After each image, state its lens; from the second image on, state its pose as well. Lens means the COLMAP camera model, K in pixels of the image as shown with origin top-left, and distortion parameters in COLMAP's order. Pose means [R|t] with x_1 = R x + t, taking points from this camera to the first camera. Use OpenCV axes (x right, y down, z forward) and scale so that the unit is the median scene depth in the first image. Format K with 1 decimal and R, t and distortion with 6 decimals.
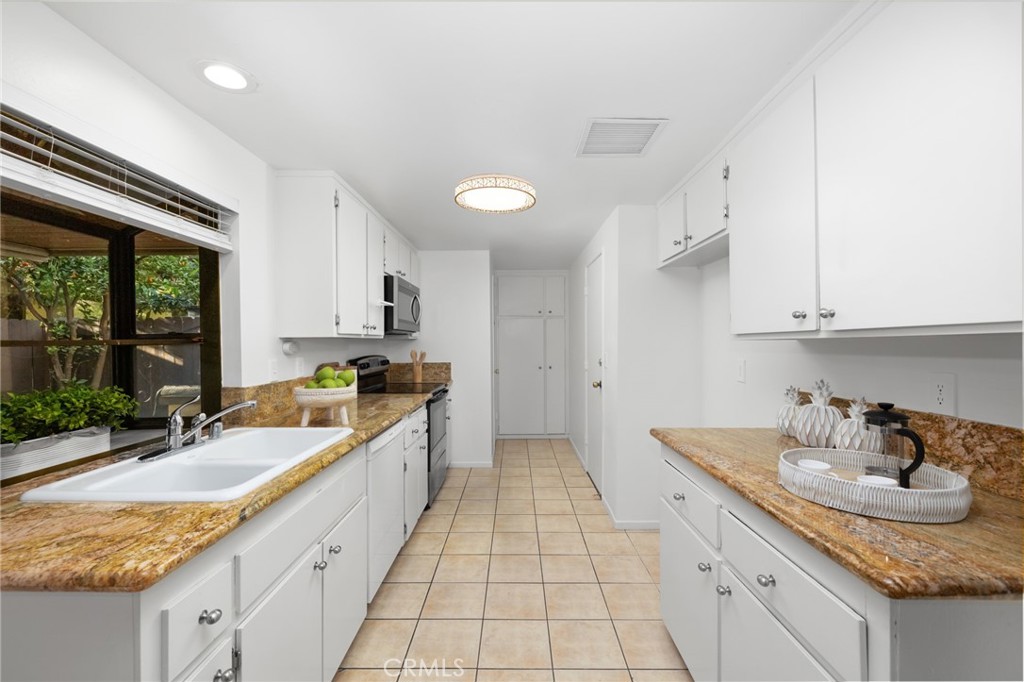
lens RADIAL K [[427.0, 0, 513.1], [0, 427.0, 350.1], [0, 0, 1]] dist [-0.000169, 0.000242]
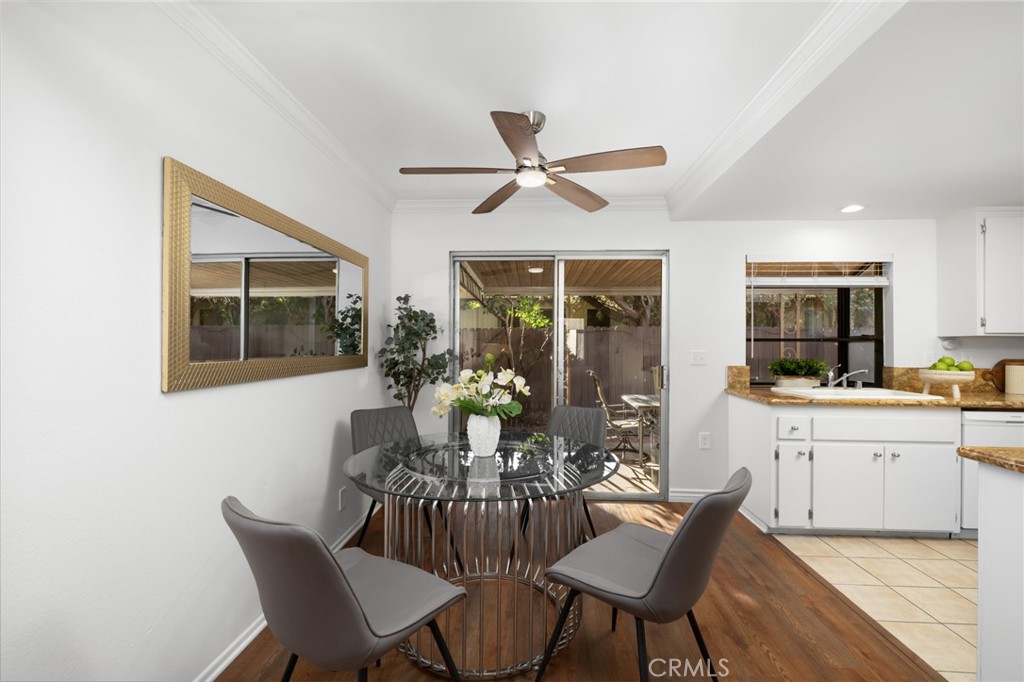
lens RADIAL K [[427.0, 0, 511.0], [0, 427.0, 343.2], [0, 0, 1]] dist [-0.000169, 0.000242]
pose [[-0.056280, -0.001384, -0.998414, 0.940277], [-0.031741, 0.999496, 0.000404, 0.035894], [0.997910, 0.031713, -0.056296, -0.332812]]
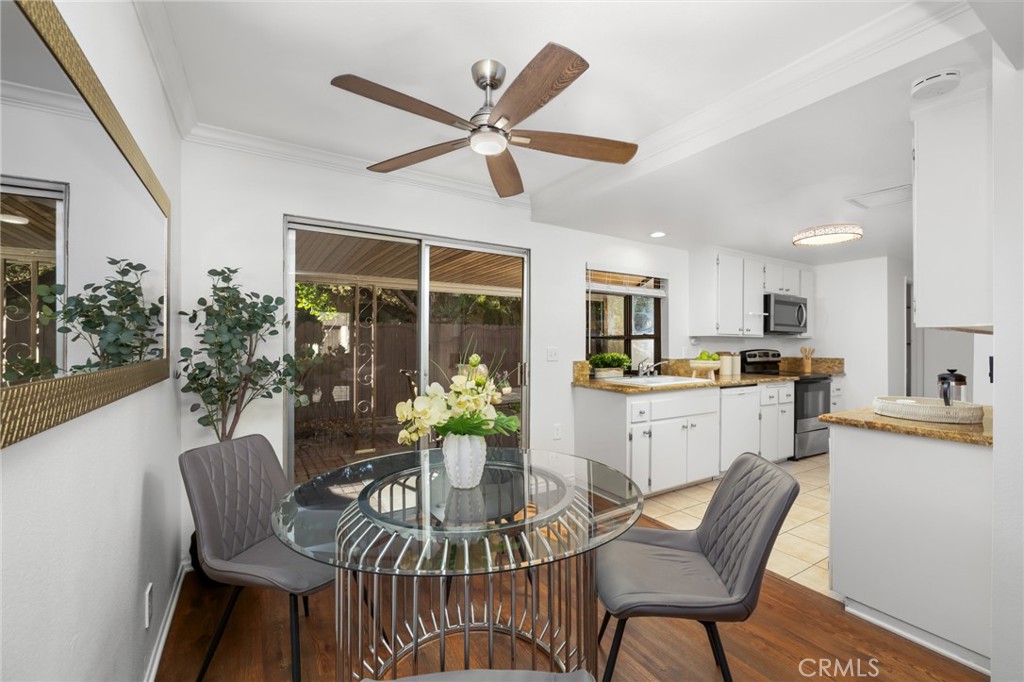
lens RADIAL K [[427.0, 0, 511.2], [0, 427.0, 342.0], [0, 0, 1]] dist [-0.000169, 0.000242]
pose [[0.522735, 0.003682, -0.852487, 0.690078], [-0.027974, 0.999526, -0.012836, 0.045466], [0.852036, 0.030558, 0.522590, -0.712495]]
